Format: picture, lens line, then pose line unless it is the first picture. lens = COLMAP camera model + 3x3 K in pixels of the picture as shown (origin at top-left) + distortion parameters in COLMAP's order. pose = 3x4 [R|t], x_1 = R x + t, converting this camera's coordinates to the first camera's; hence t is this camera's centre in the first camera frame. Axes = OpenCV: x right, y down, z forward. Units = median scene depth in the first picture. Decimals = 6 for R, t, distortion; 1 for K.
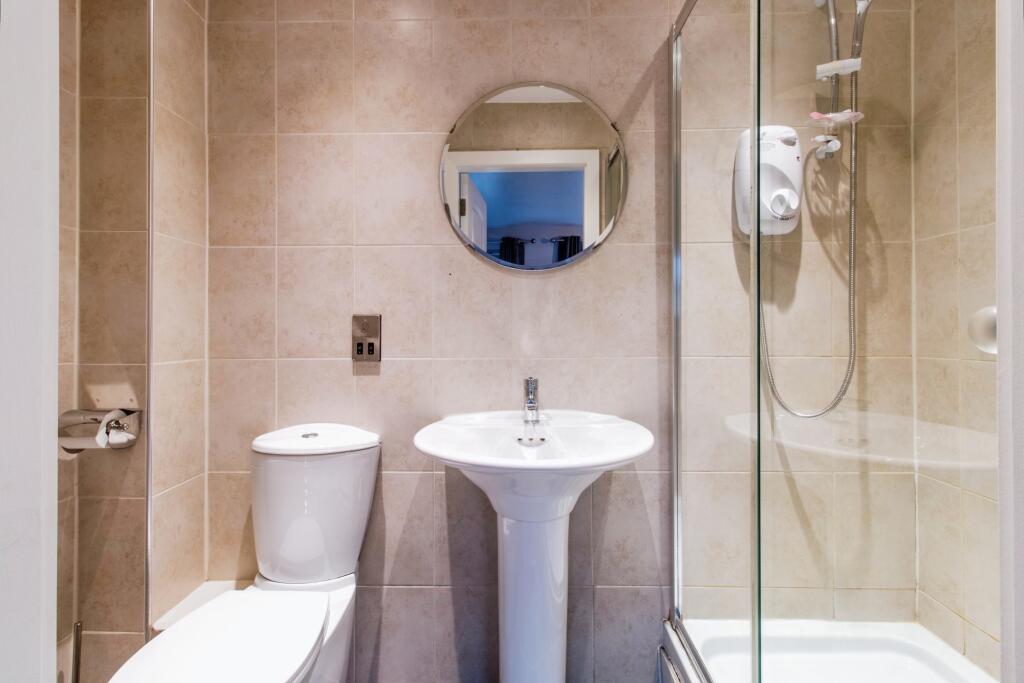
lens RADIAL K [[475.3, 0, 515.5], [0, 475.3, 336.8], [0, 0, 1]] dist [0.004306, 0.000371]
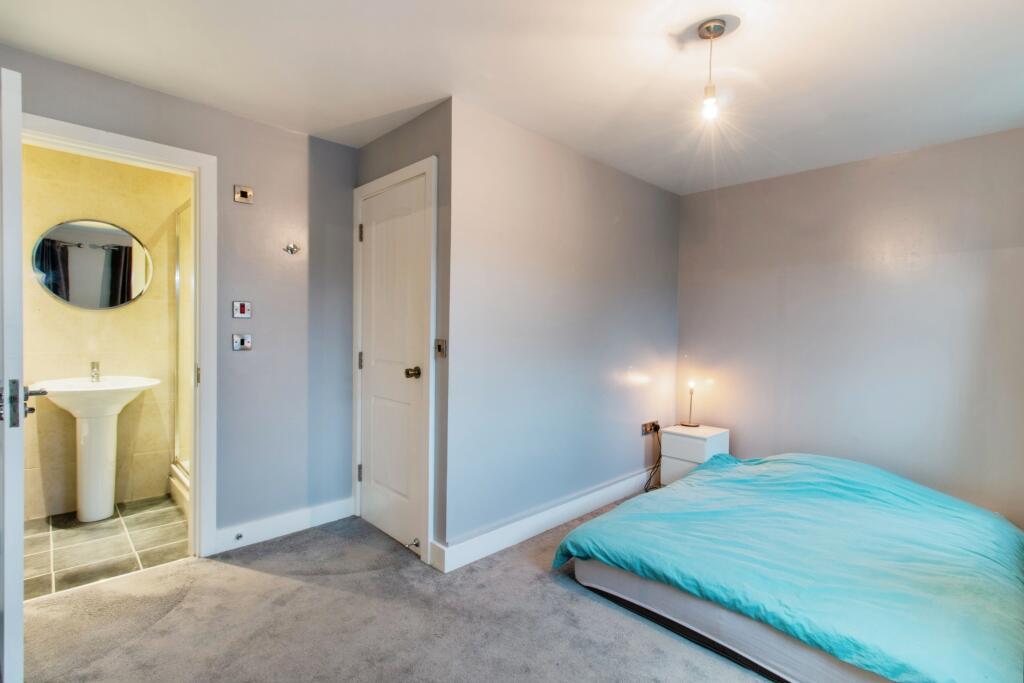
lens RADIAL K [[475.3, 0, 515.5], [0, 475.3, 336.8], [0, 0, 1]] dist [0.004306, 0.000371]
pose [[0.702157, 0.000385, 0.712022, -0.162202], [-0.004861, 0.999979, 0.004254, -0.042026], [-0.712006, -0.006448, 0.702144, -1.819809]]
